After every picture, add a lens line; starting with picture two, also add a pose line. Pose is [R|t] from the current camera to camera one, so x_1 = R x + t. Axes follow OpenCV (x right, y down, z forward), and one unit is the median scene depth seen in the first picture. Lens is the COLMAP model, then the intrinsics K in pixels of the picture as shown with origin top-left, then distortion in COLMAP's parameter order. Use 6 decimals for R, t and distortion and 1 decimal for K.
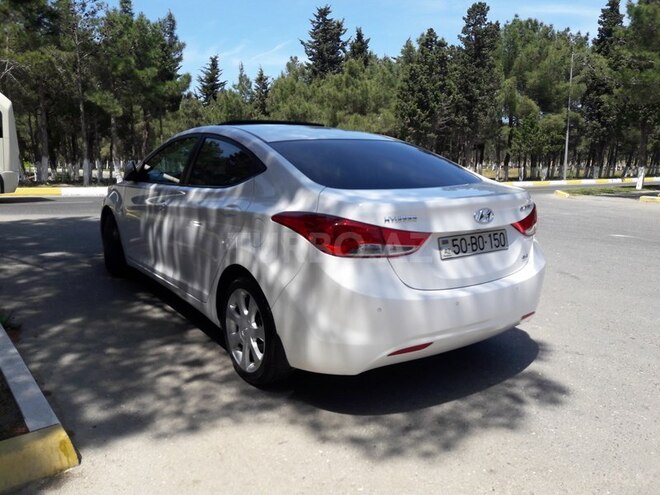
lens RADIAL K [[538.0, 0, 330.3], [0, 538.0, 250.2], [0, 0, 1]] dist [0.053091, -0.070972]
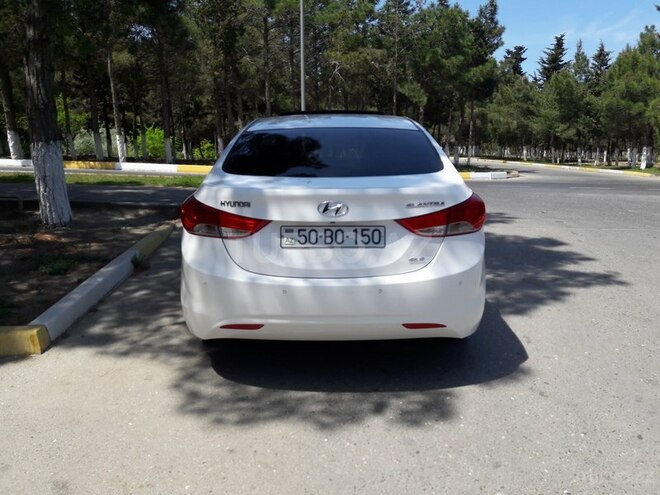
lens RADIAL K [[538.0, 0, 336.9], [0, 538.0, 243.9], [0, 0, 1]] dist [0.053091, -0.070972]
pose [[0.811953, 0.112064, -0.572865, 0.085261], [-0.103212, 0.993498, 0.048060, -0.004791], [0.574526, 0.020104, 0.818240, 0.021320]]
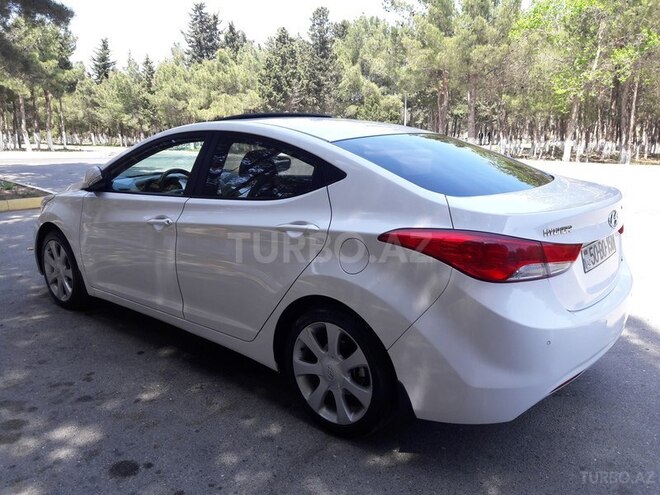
lens RADIAL K [[538.0, 0, 318.9], [0, 538.0, 234.1], [0, 0, 1]] dist [0.053091, -0.070972]
pose [[0.988524, -0.030436, 0.147964, 0.068772], [0.027331, 0.999362, 0.022976, 0.048178], [-0.148568, -0.018669, 0.988726, -0.280282]]
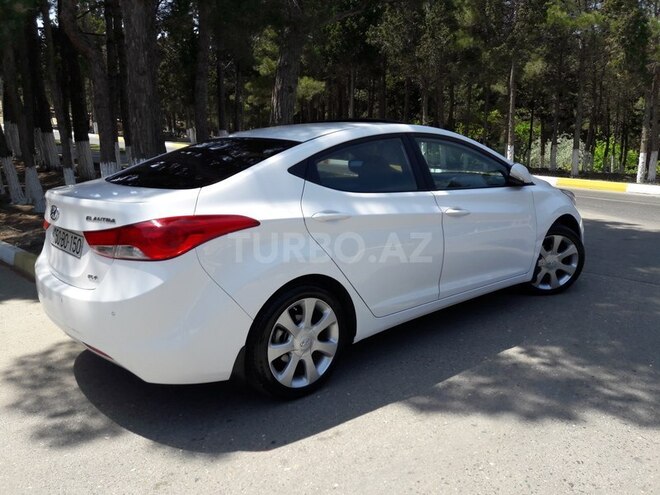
lens RADIAL K [[538.0, 0, 331.5], [0, 538.0, 250.5], [0, 0, 1]] dist [0.053091, -0.070972]
pose [[0.093291, 0.192822, -0.976789, 0.135648], [-0.192336, 0.966078, 0.172338, -0.027389], [0.976885, 0.171794, 0.127213, 0.139730]]
